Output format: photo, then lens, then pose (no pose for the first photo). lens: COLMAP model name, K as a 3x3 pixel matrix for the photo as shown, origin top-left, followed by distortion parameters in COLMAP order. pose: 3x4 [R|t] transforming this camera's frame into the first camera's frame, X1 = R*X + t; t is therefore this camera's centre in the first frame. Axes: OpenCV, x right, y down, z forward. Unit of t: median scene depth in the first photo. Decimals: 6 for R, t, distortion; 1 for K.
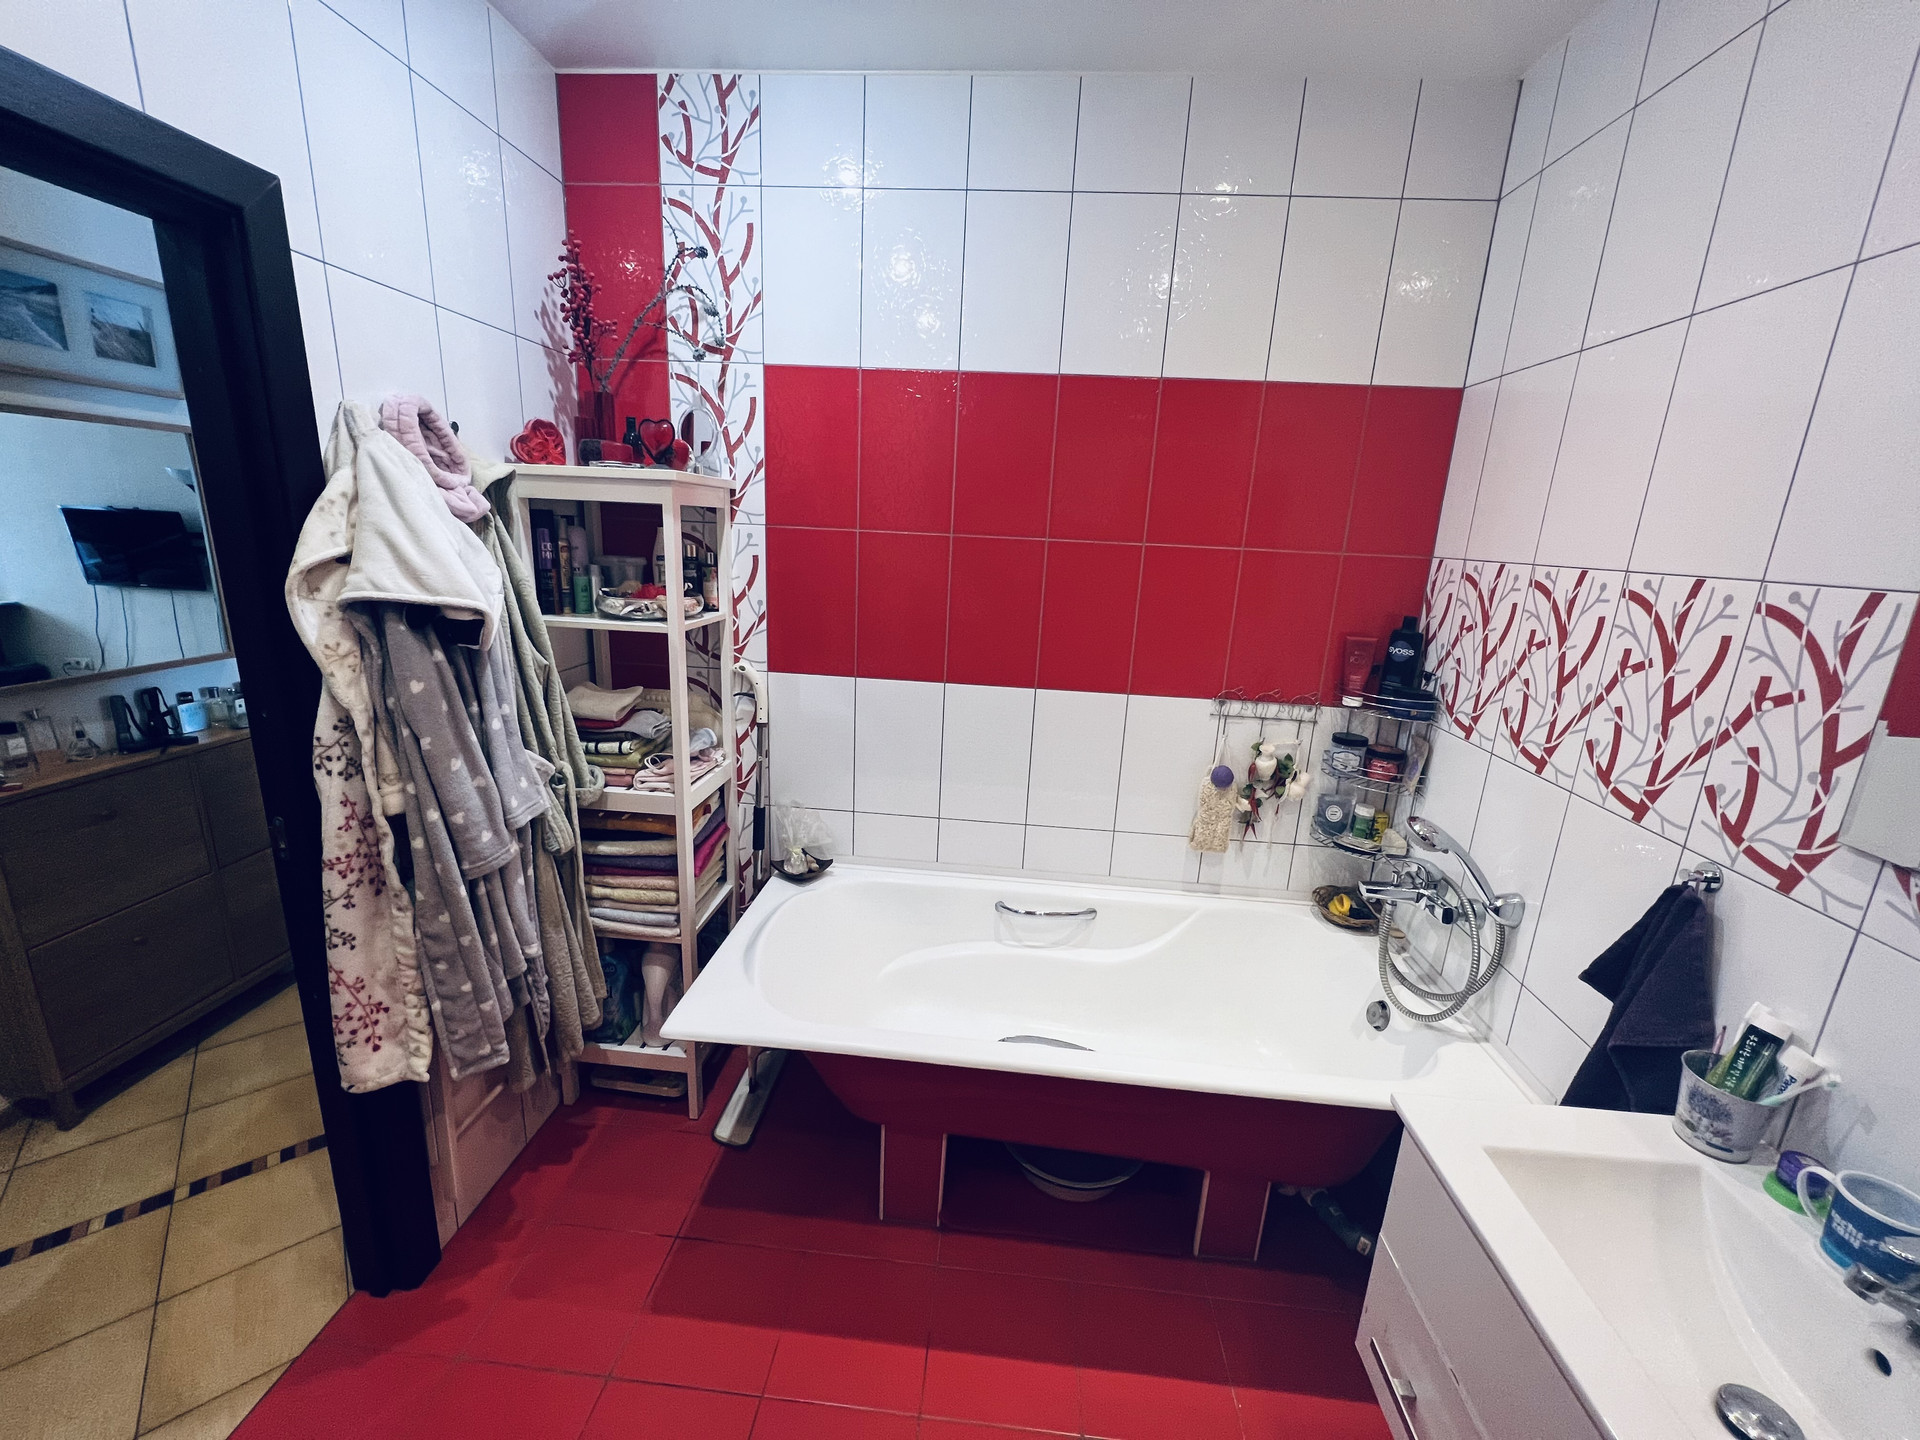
lens RADIAL K [[767.2, 0, 967.1], [0, 767.2, 719.1], [0, 0, 1]] dist [-0.002100, 0.000584]
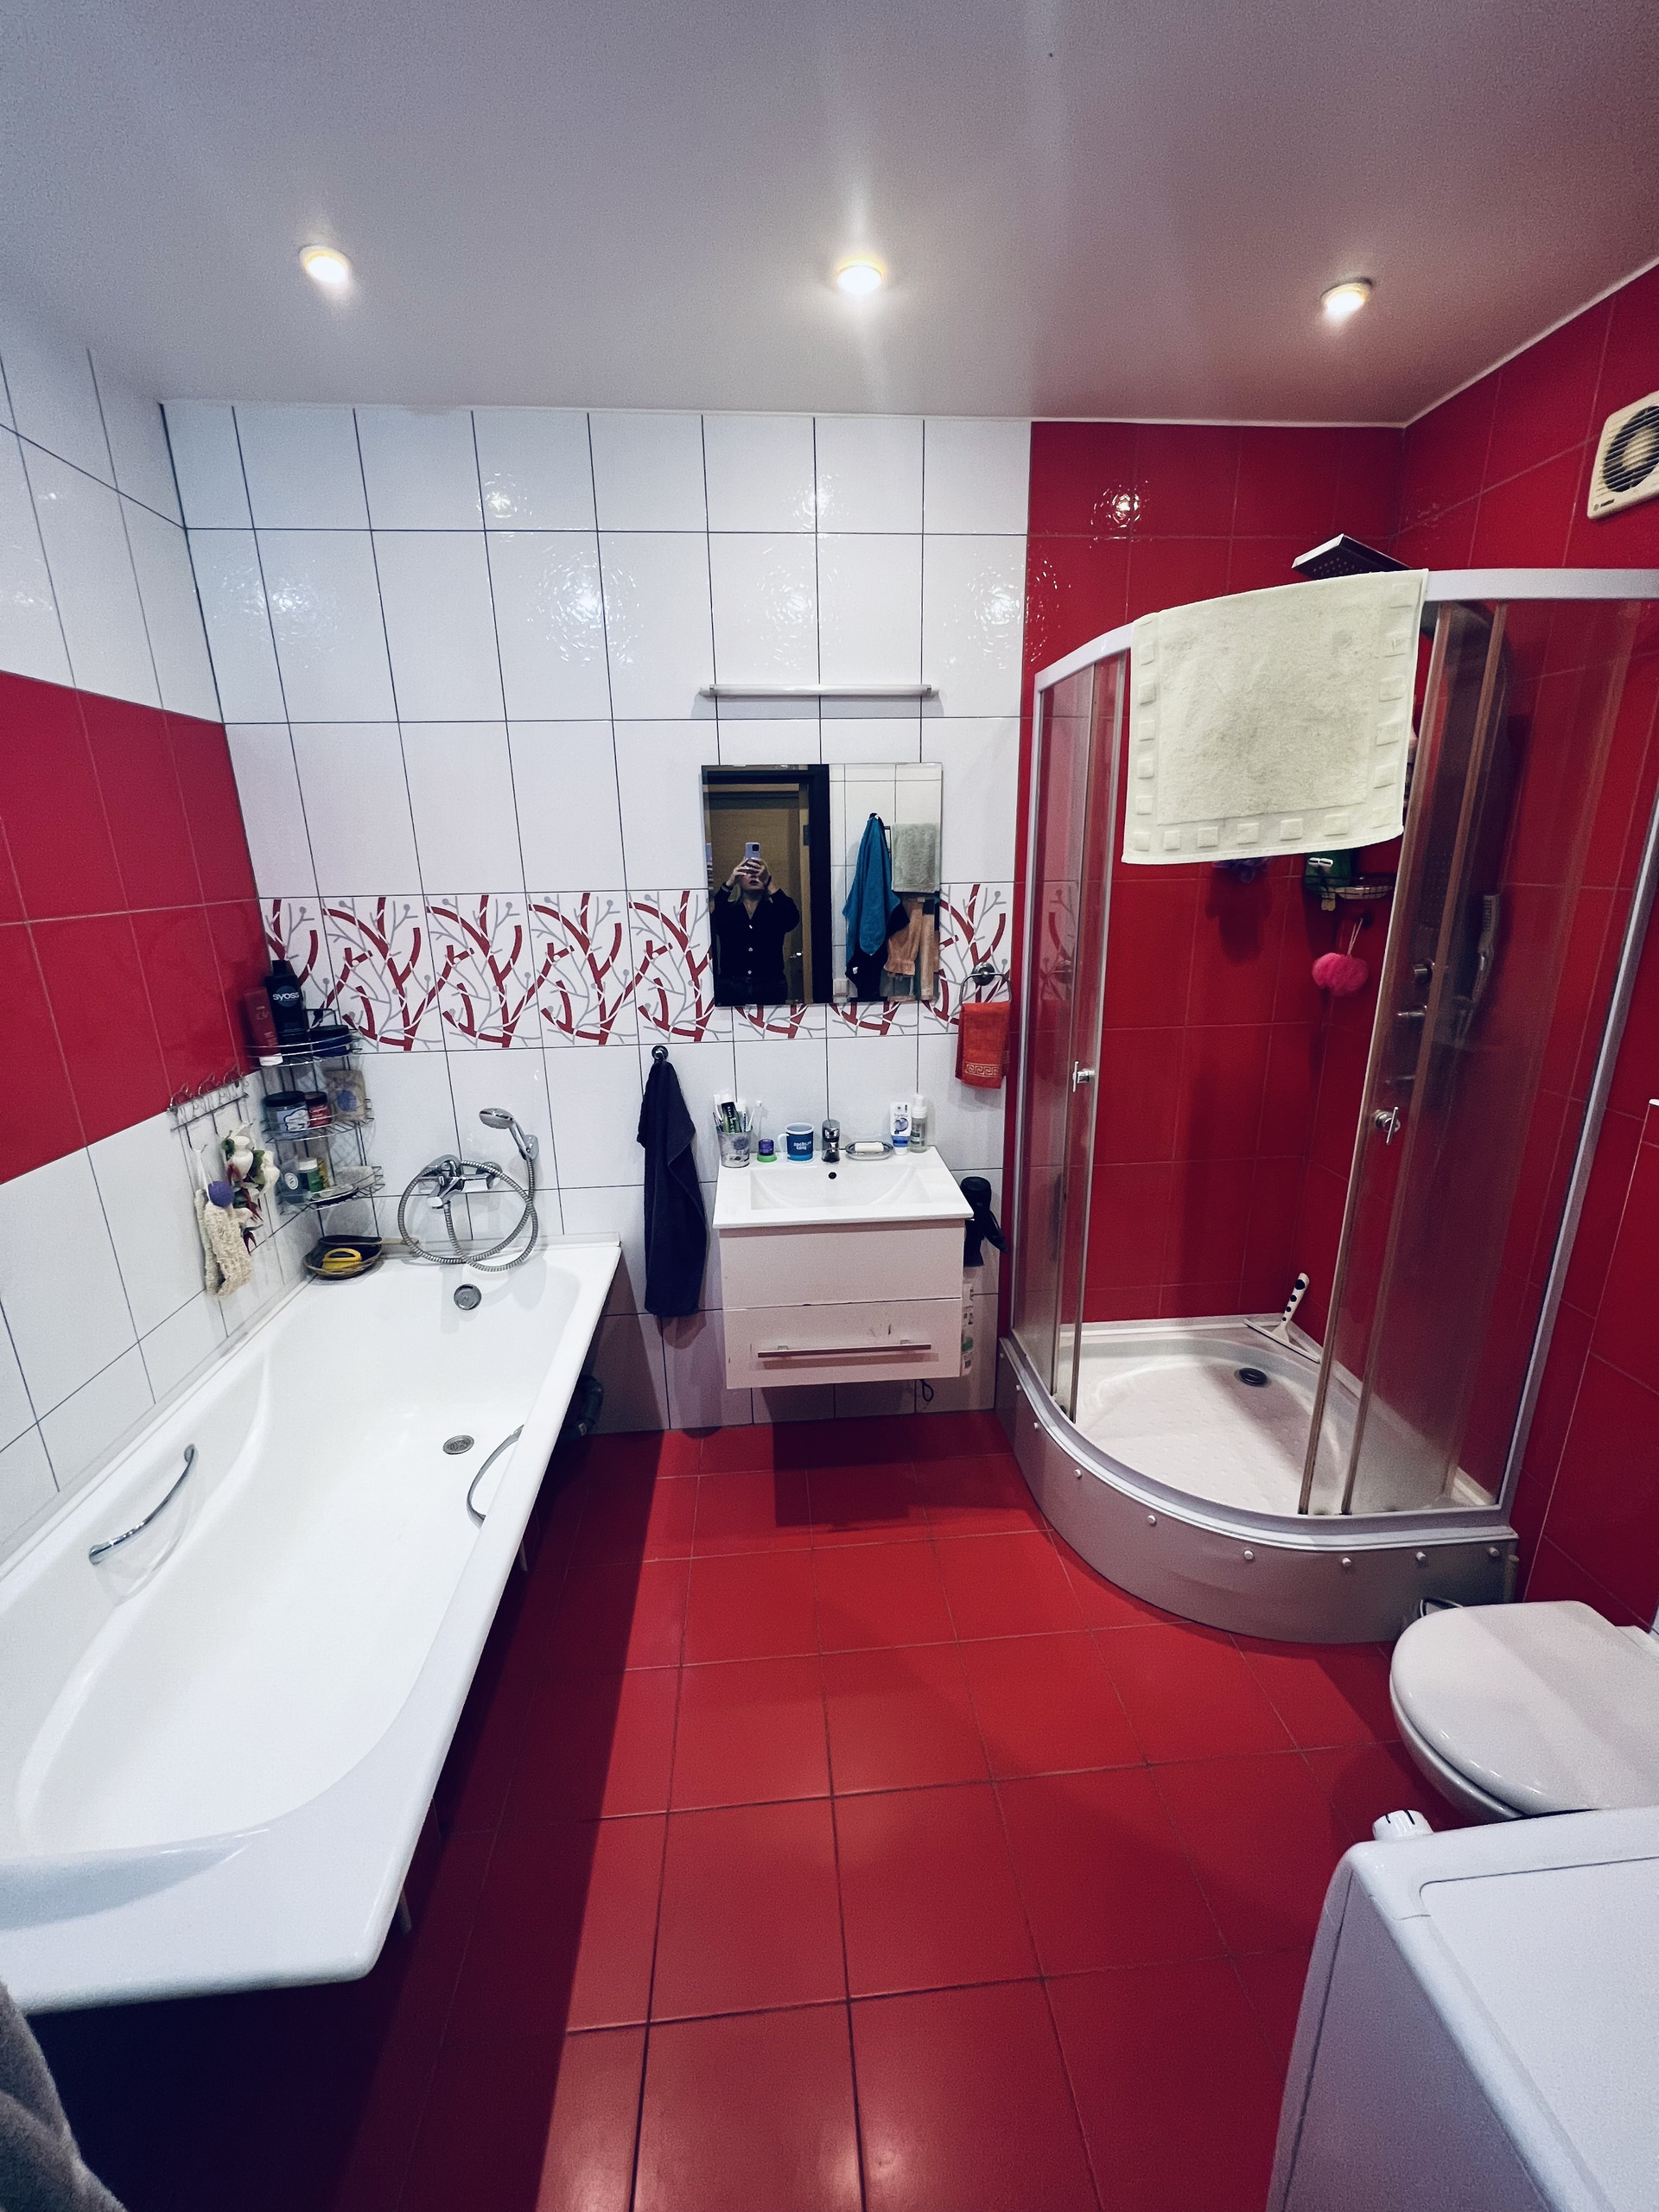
lens RADIAL K [[883.9, 0, 837.0], [0, 883.9, 1105.8], [0, 0, 1]] dist [-0.002100, 0.000584]
pose [[-0.160482, -0.319600, 0.933864, -0.795378], [0.250196, 0.902055, 0.351709, -0.226507], [-0.954802, 0.290092, -0.064800, 0.550418]]
